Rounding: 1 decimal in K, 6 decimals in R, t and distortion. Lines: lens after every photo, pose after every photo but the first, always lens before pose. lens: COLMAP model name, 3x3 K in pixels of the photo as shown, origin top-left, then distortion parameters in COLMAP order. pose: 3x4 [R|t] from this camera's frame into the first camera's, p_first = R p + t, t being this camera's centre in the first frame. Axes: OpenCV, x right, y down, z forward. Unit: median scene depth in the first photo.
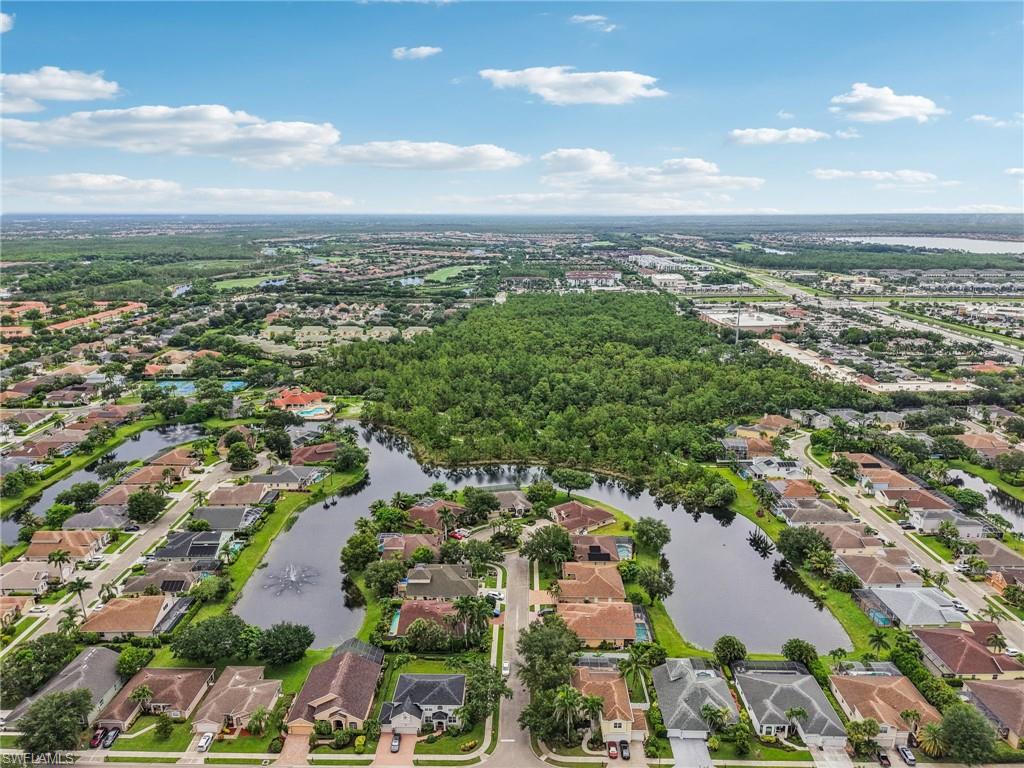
lens RADIAL K [[676.2, 0, 512.0], [0, 676.2, 384.0], [0, 0, 1]] dist [0.065074, -0.096533]
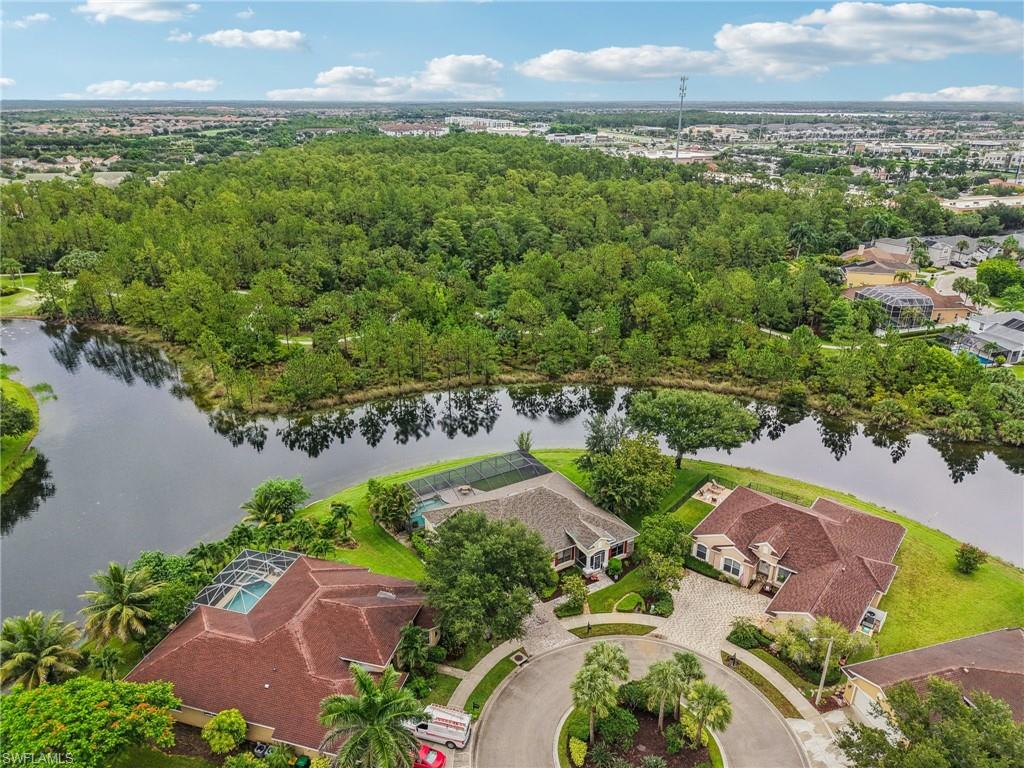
lens RADIAL K [[686.4, 0, 512.0], [0, 686.4, 384.0], [0, 0, 1]] dist [0.001718, -0.001512]
pose [[0.956485, -0.105450, 0.272061, -0.058581], [0.064689, 0.985844, 0.154685, 0.042677], [-0.284521, -0.130354, 0.949766, 0.466220]]
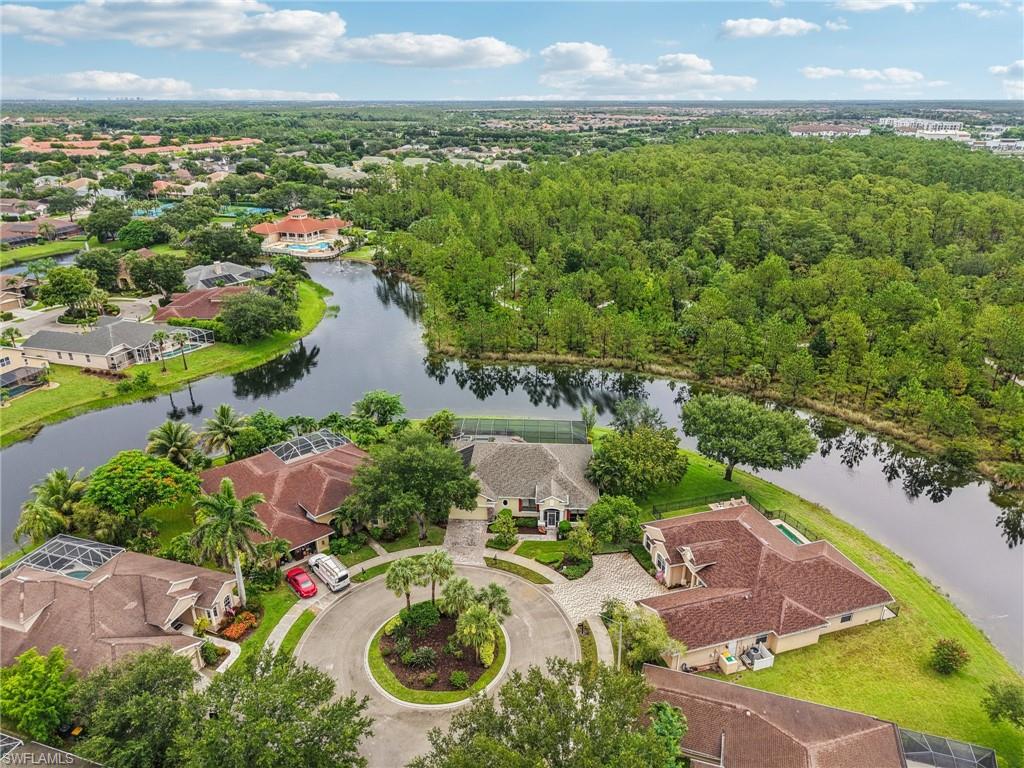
lens RADIAL K [[686.4, 0, 512.0], [0, 686.4, 384.0], [0, 0, 1]] dist [0.001718, -0.001512]
pose [[0.958503, 0.111532, -0.262362, 0.043622], [-0.071820, 0.985082, 0.156381, 0.050299], [0.275889, -0.131048, 0.952214, 0.440123]]
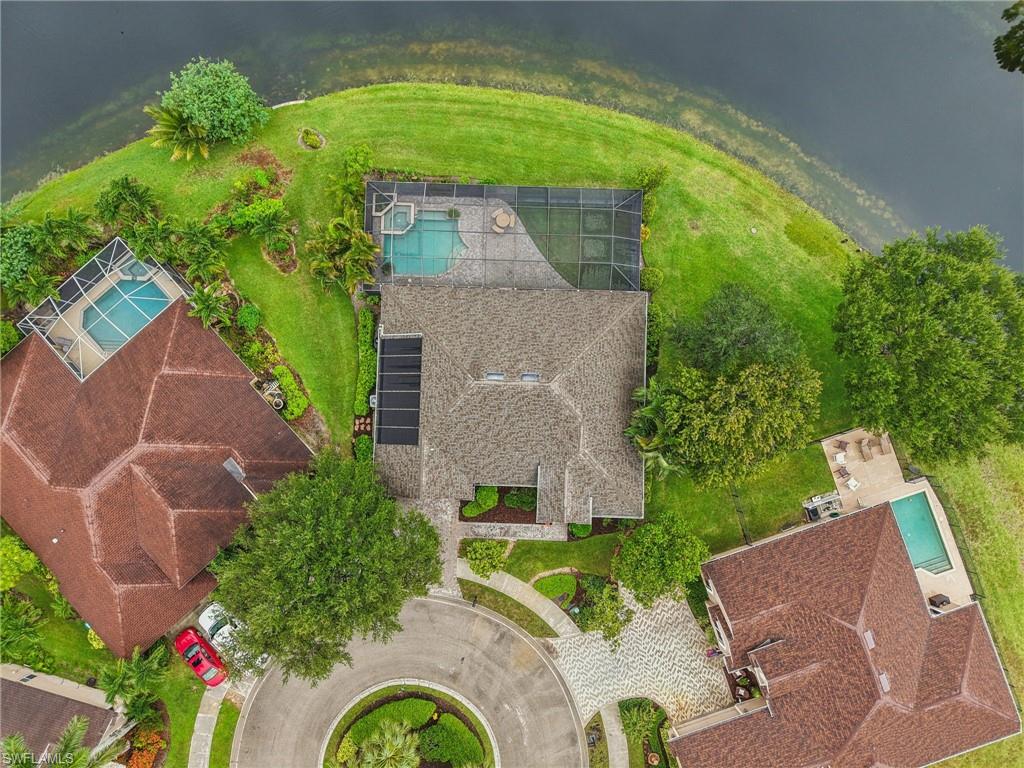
lens RADIAL K [[686.4, 0, 512.0], [0, 686.4, 384.0], [0, 0, 1]] dist [0.001718, -0.001512]
pose [[0.963570, 0.267348, -0.007635, -0.006491], [-0.077226, 0.305442, 0.949074, -0.005081], [0.256065, -0.913909, 0.314961, 0.605328]]
